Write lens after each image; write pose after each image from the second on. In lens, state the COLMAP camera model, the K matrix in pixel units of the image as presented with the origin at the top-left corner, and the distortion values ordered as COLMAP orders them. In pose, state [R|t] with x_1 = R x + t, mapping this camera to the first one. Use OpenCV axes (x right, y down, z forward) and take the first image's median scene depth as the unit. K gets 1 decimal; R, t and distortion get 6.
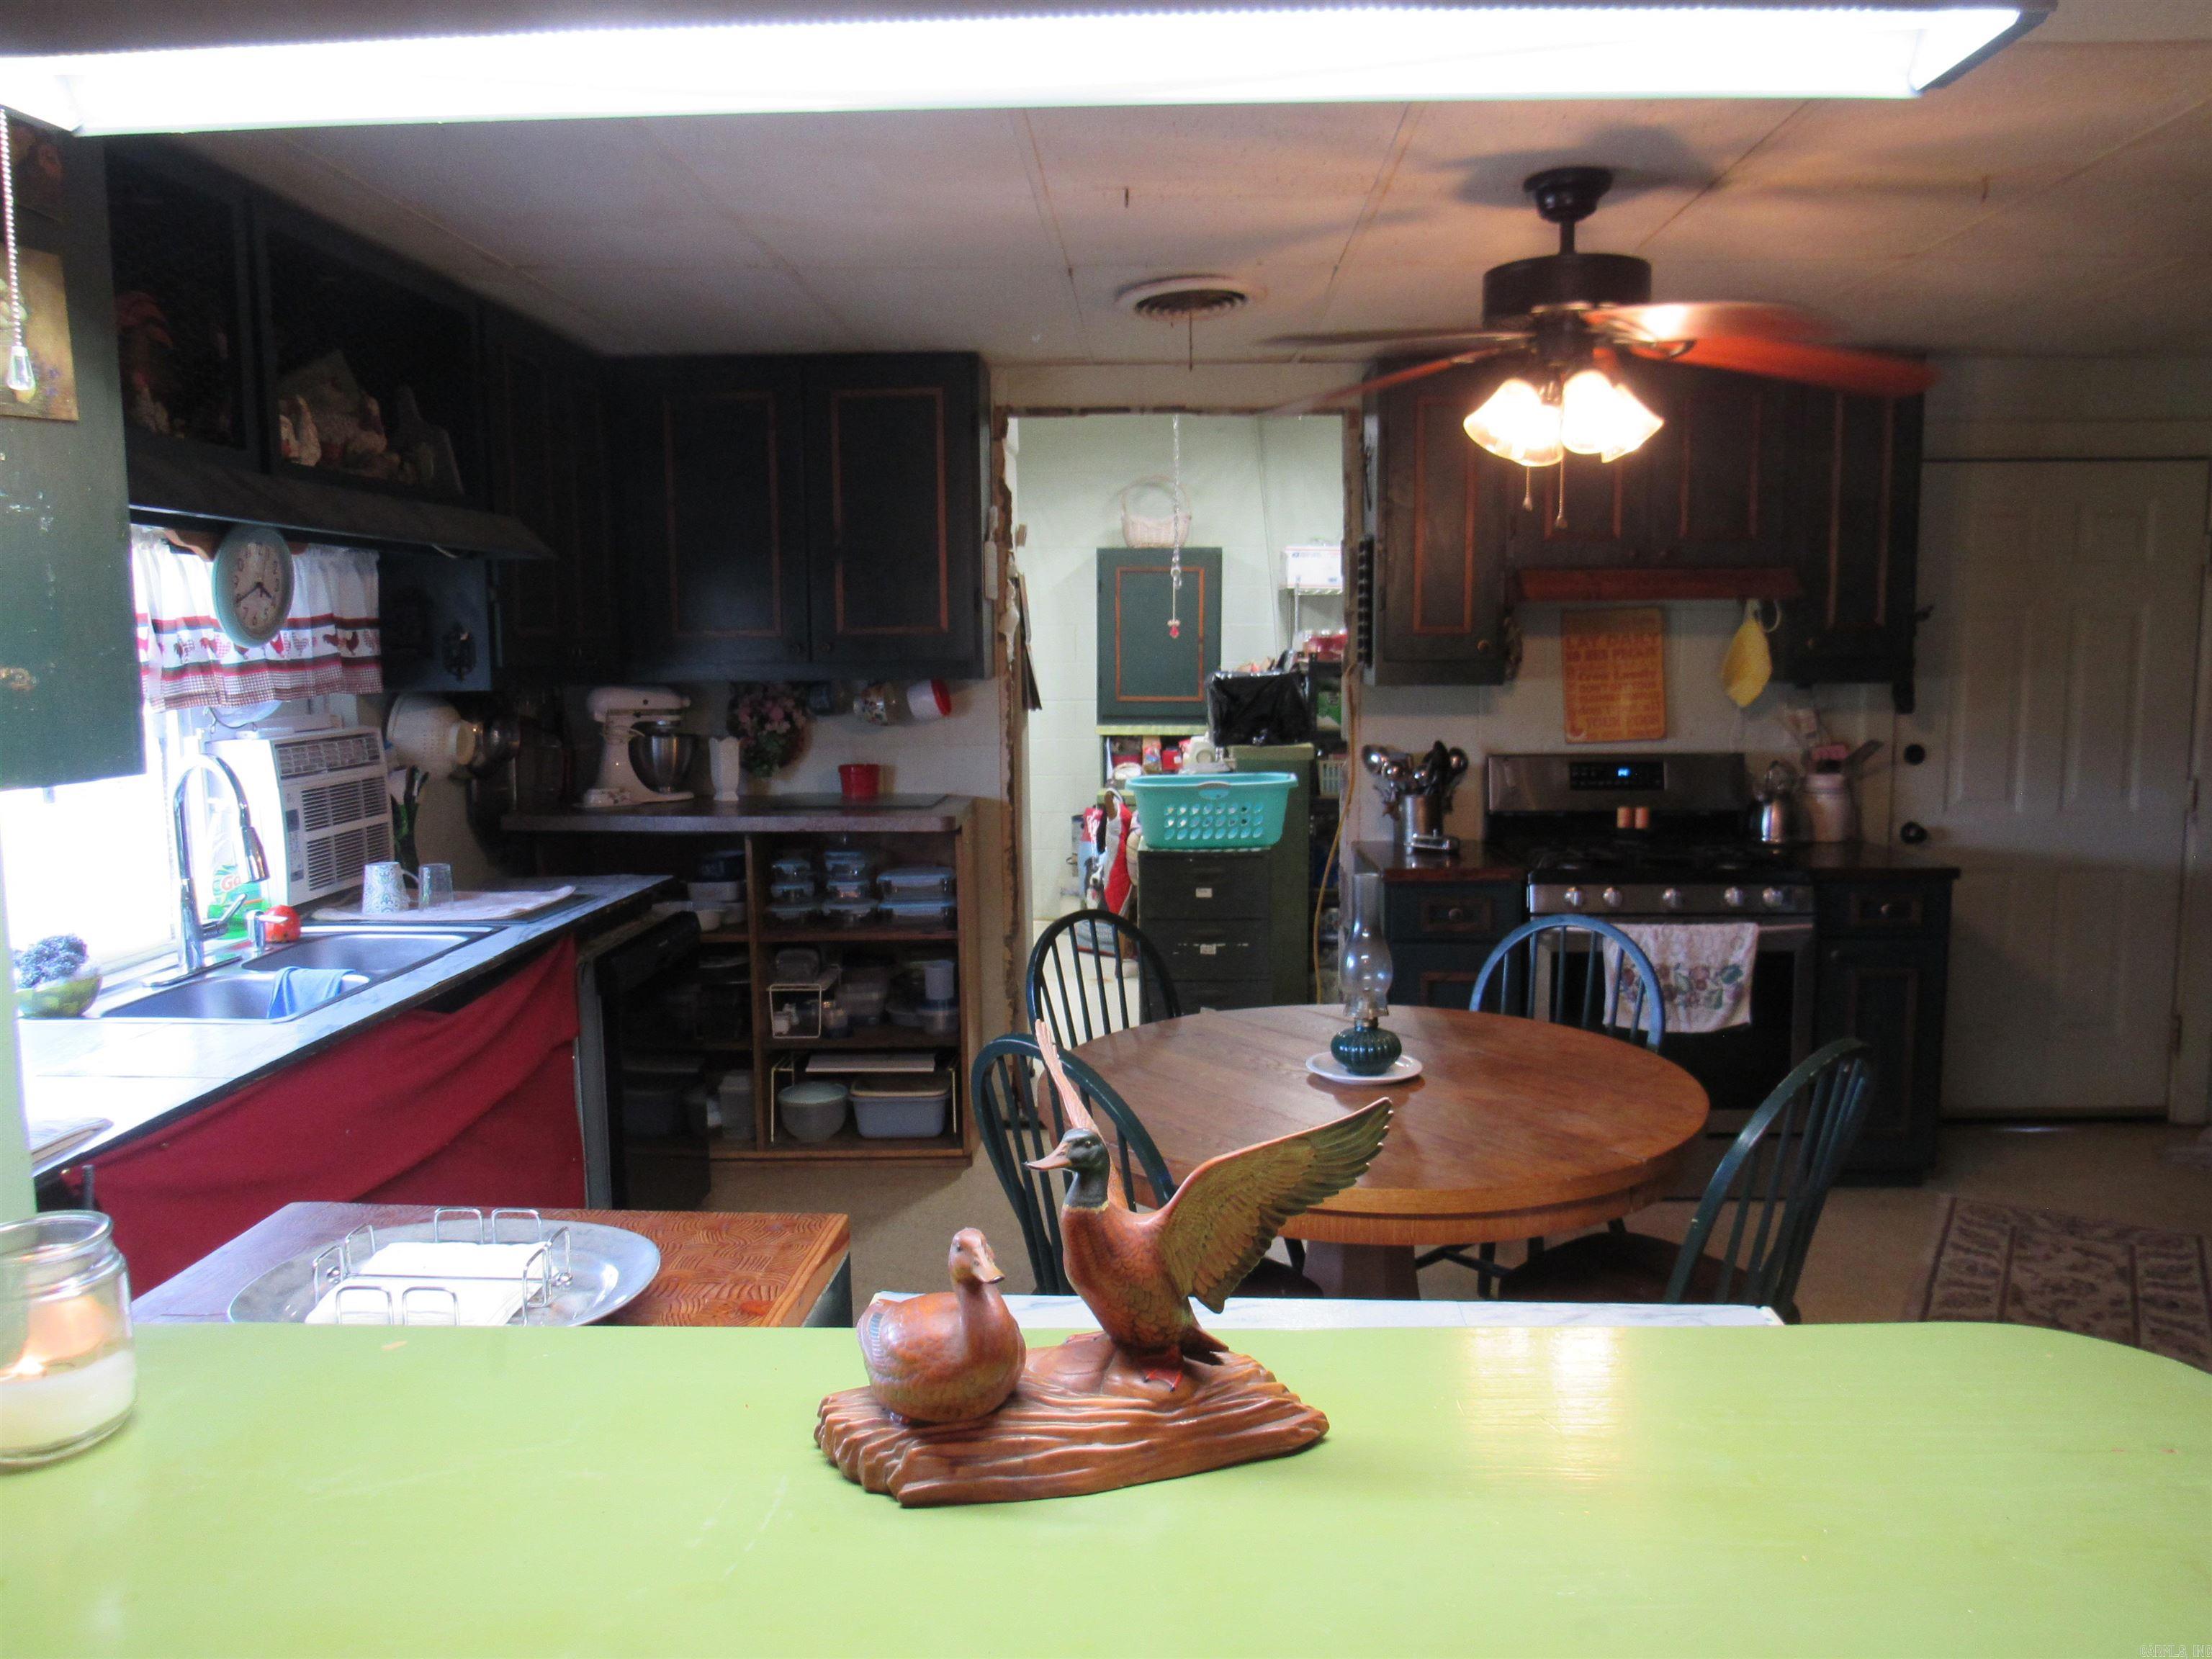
lens RADIAL K [[1582.4, 0, 1102.3], [0, 1582.4, 835.4], [0, 0, 1]] dist [-0.021305, 0.001237]
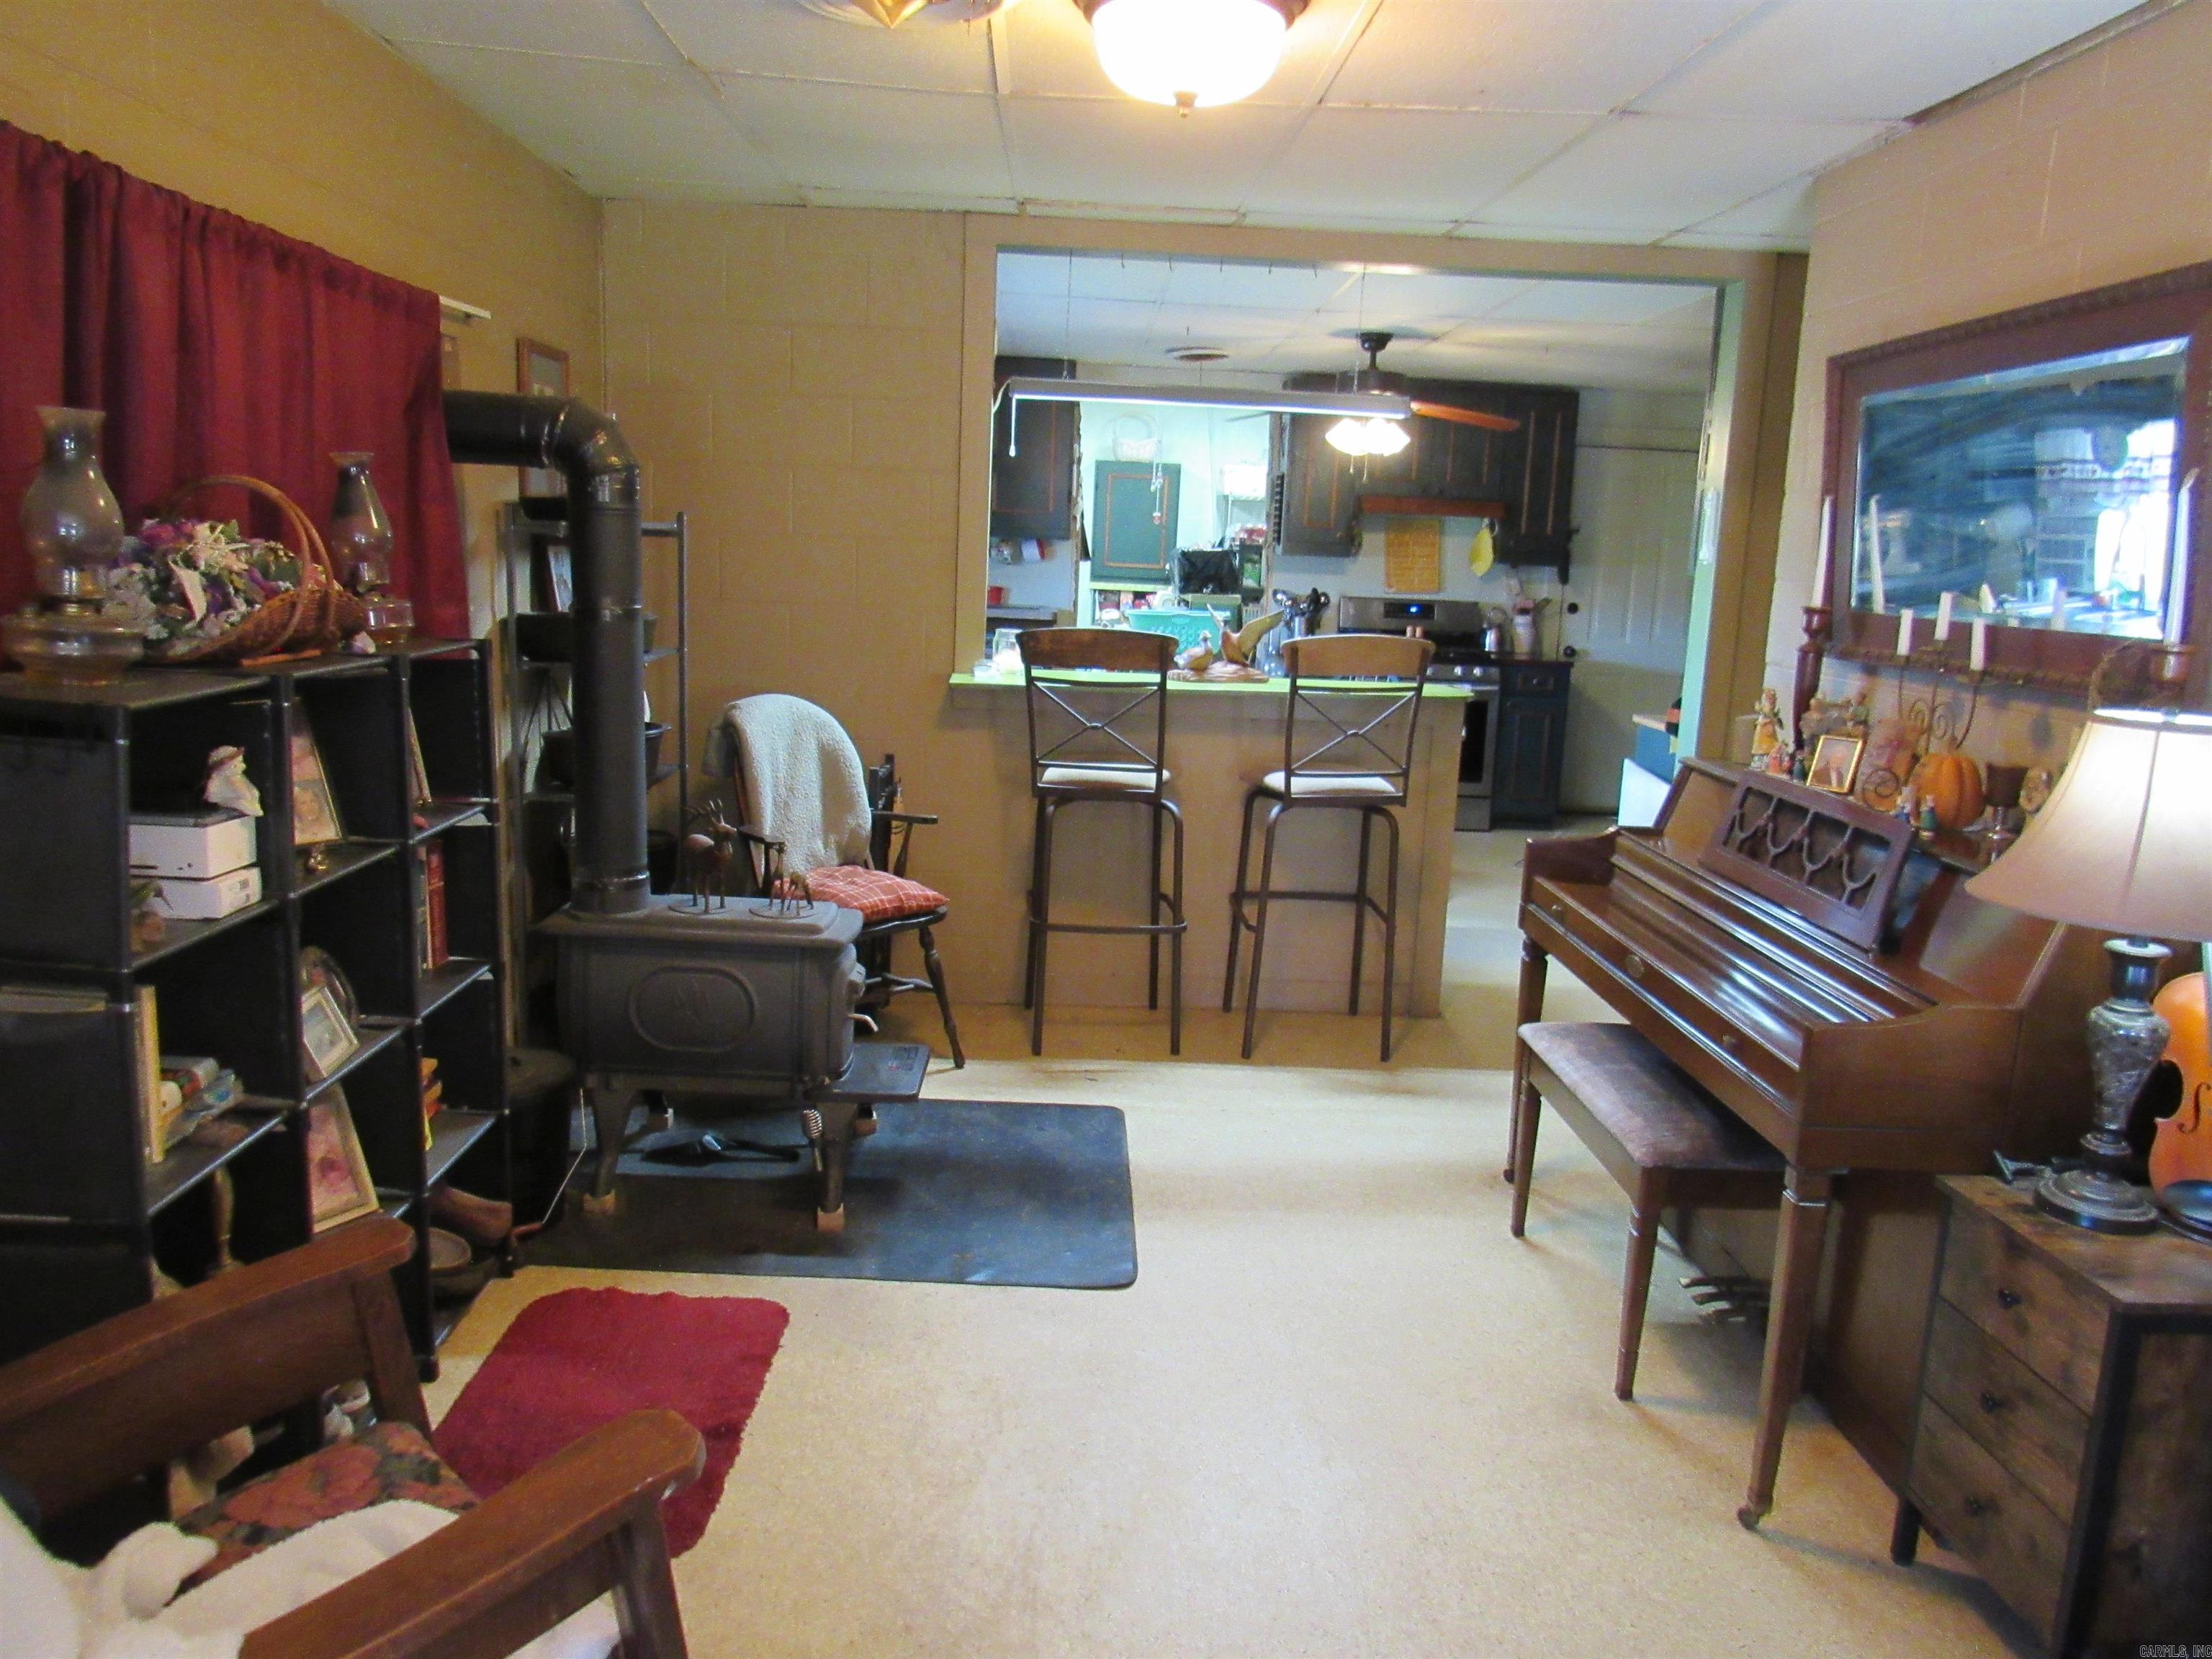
lens RADIAL K [[1582.4, 0, 1114.5], [0, 1582.4, 820.5], [0, 0, 1]] dist [-0.021305, 0.001237]
pose [[0.996441, 0.037326, 0.075584, -0.145719], [-0.041752, 0.997452, 0.057853, 0.113262], [-0.073232, -0.060803, 0.995460, -0.818273]]
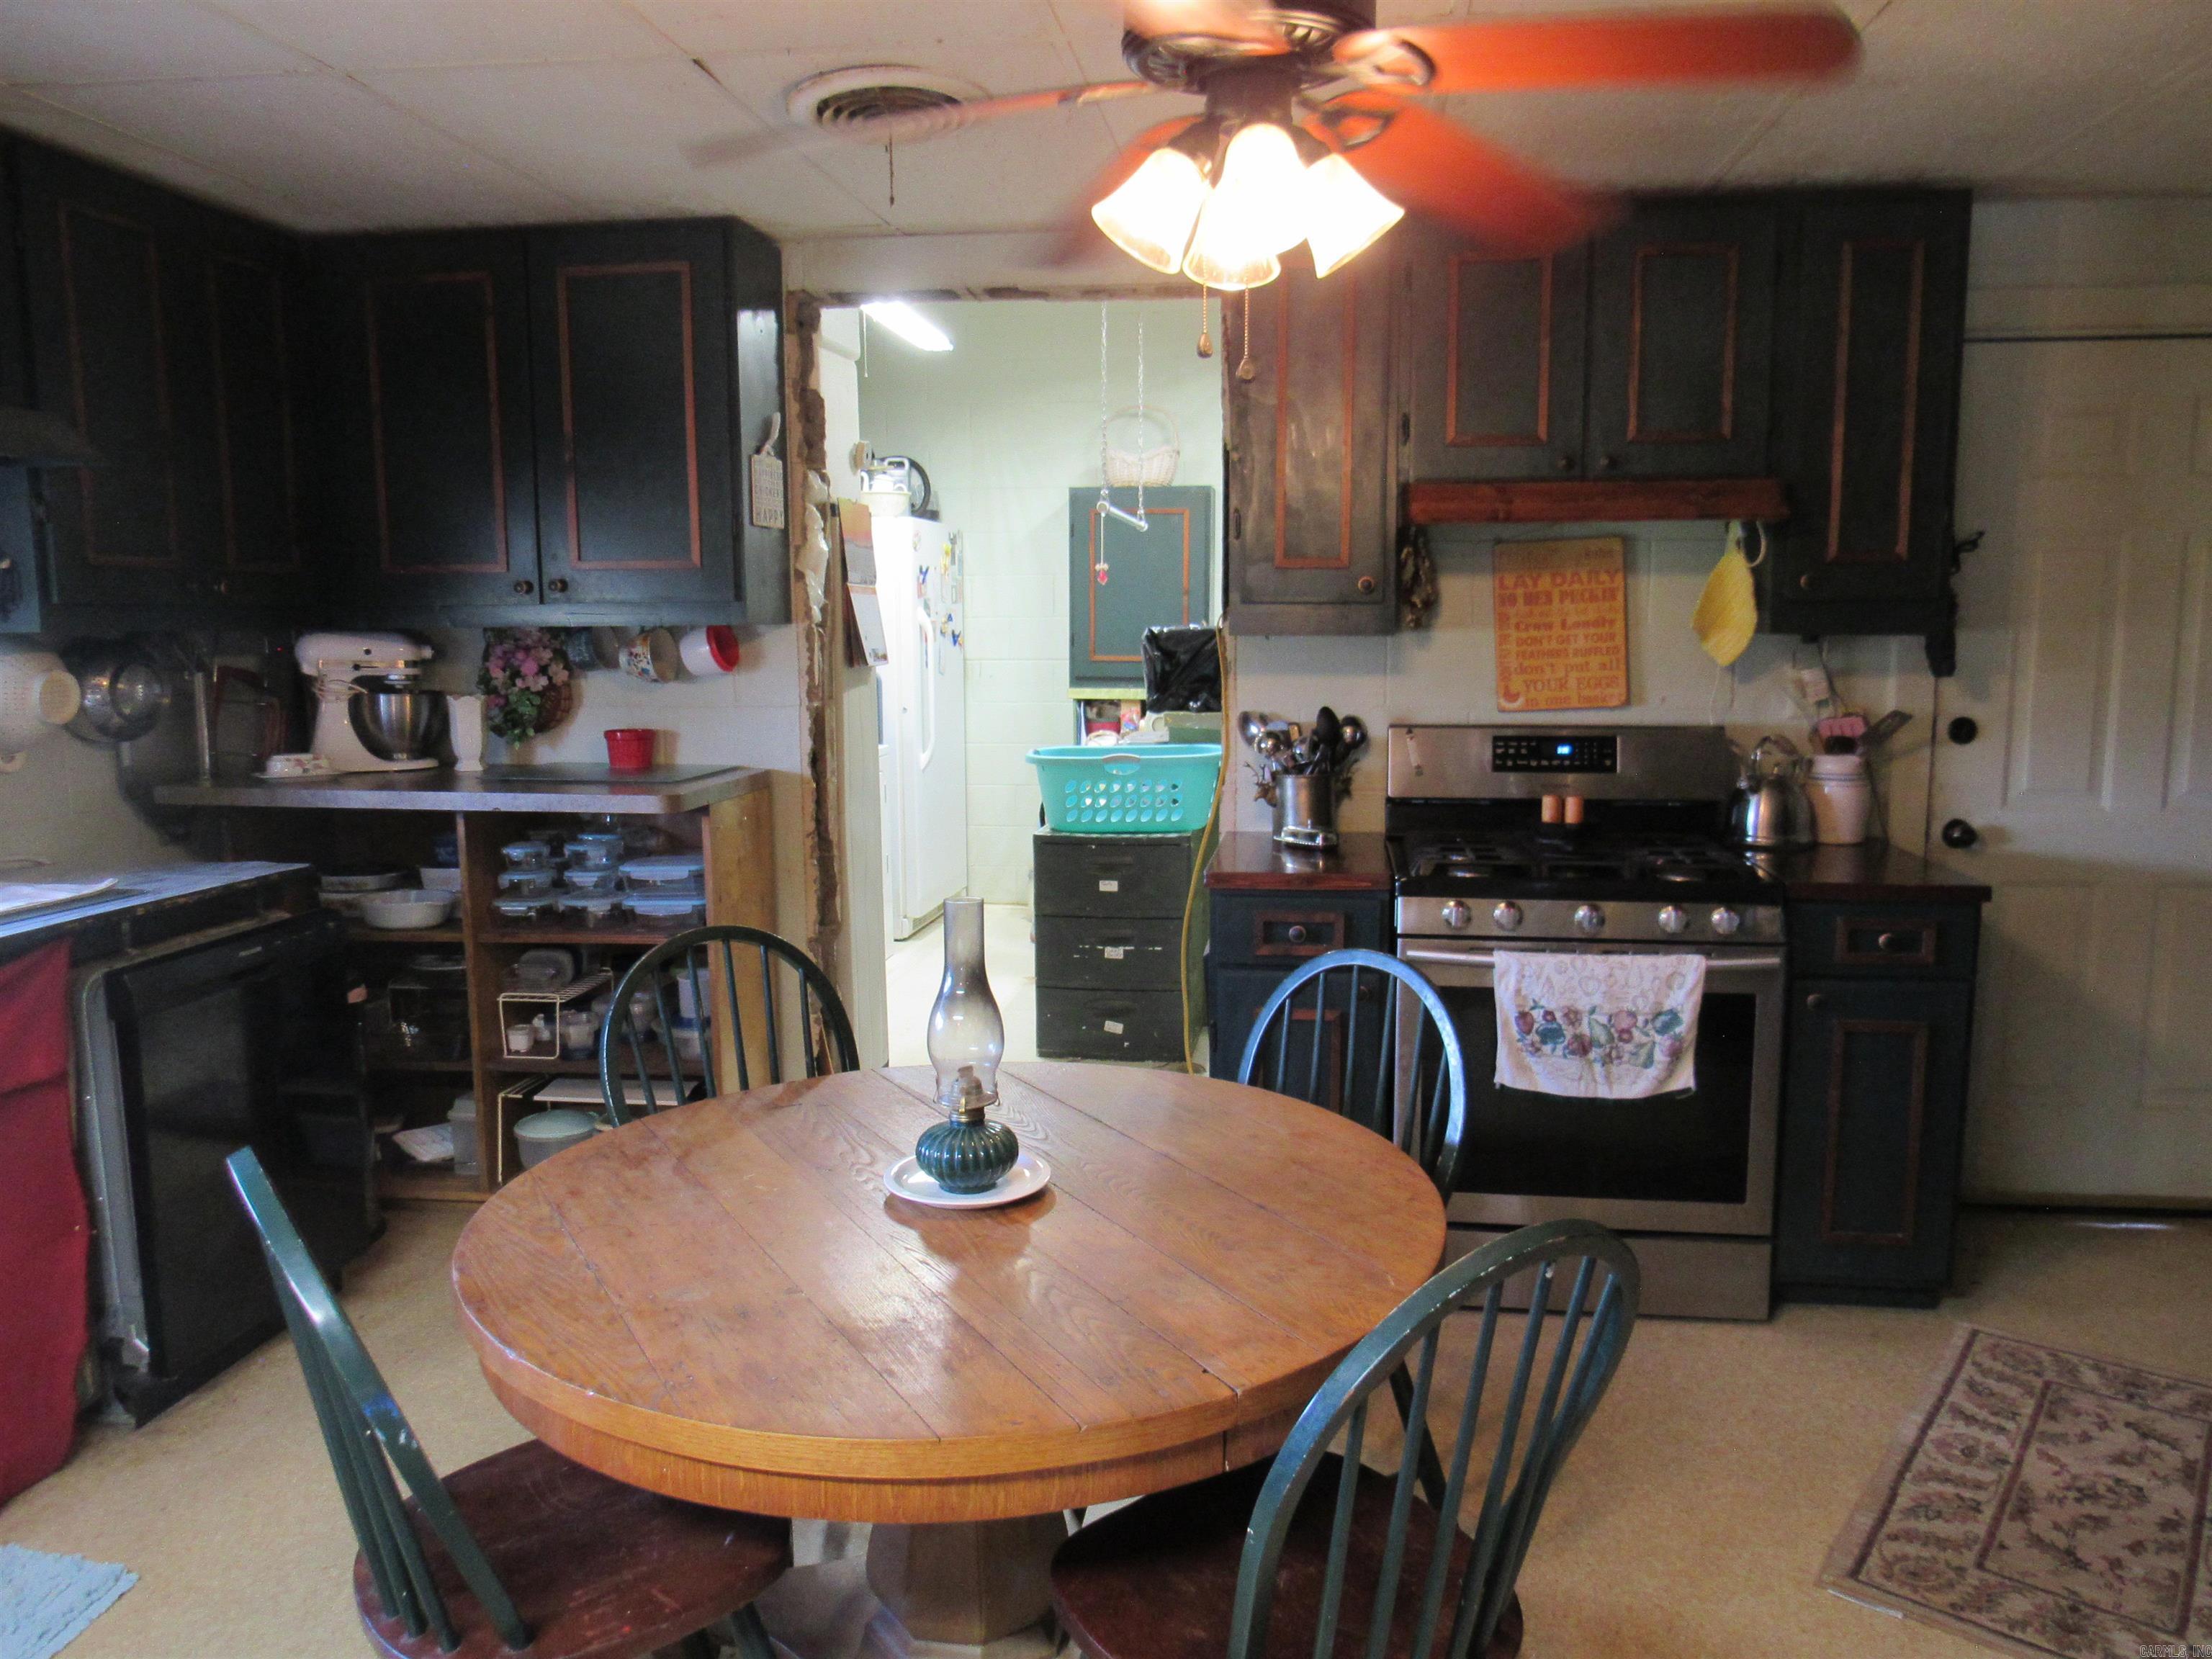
lens RADIAL K [[1582.4, 0, 1101.5], [0, 1582.4, 834.0], [0, 0, 1]] dist [-0.021305, 0.001237]
pose [[0.994930, 0.017337, -0.099067, 0.182435], [-0.015372, 0.999670, 0.020565, -0.011037], [0.099391, -0.018938, 0.994868, 0.205847]]
